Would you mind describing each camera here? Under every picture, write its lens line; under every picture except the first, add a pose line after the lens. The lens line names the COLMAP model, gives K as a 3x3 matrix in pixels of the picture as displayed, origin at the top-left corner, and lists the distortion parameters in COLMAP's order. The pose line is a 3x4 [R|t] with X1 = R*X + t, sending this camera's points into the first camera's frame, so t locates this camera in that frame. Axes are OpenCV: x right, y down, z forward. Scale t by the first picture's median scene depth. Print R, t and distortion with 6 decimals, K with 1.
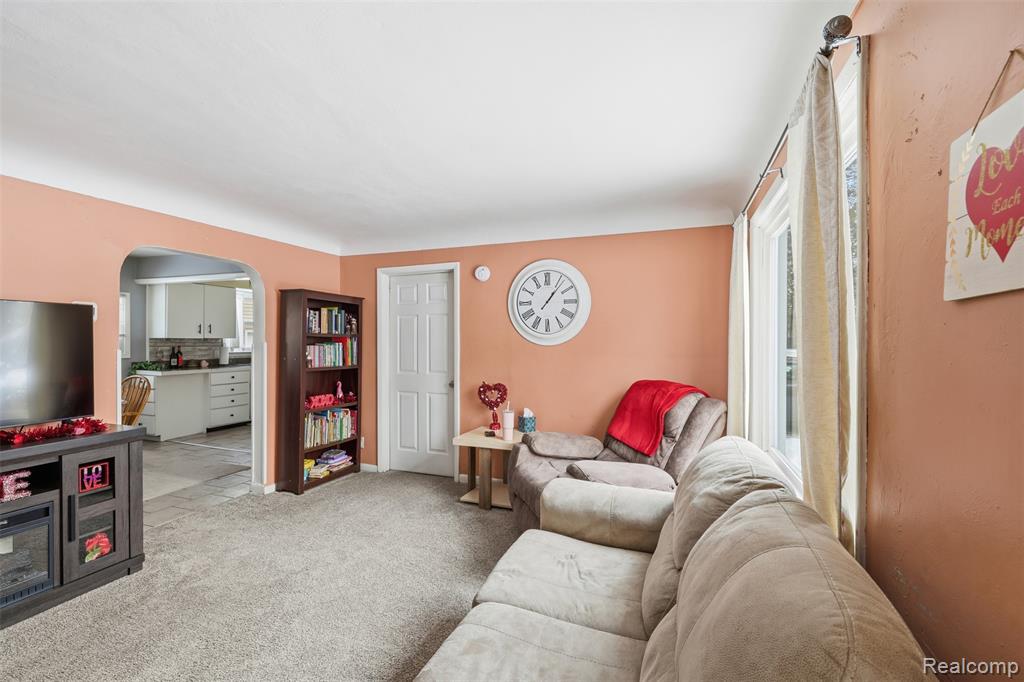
lens RADIAL K [[443.4, 0, 507.5], [0, 443.4, 342.5], [0, 0, 1]] dist [0.014934, 0.000260]
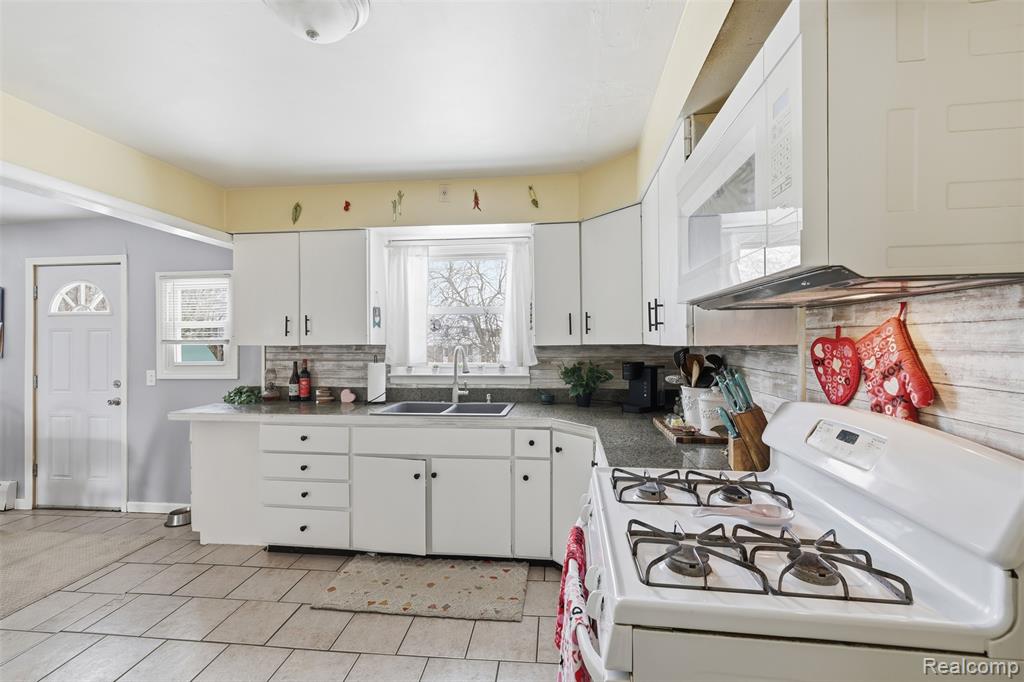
lens RADIAL K [[443.4, 0, 513.0], [0, 443.4, 339.9], [0, 0, 1]] dist [0.014934, 0.000260]
pose [[0.245416, -0.001946, -0.969416, -0.169158], [0.007149, 0.999974, -0.000198, -0.013300], [0.969391, -0.006881, 0.245424, 1.087016]]
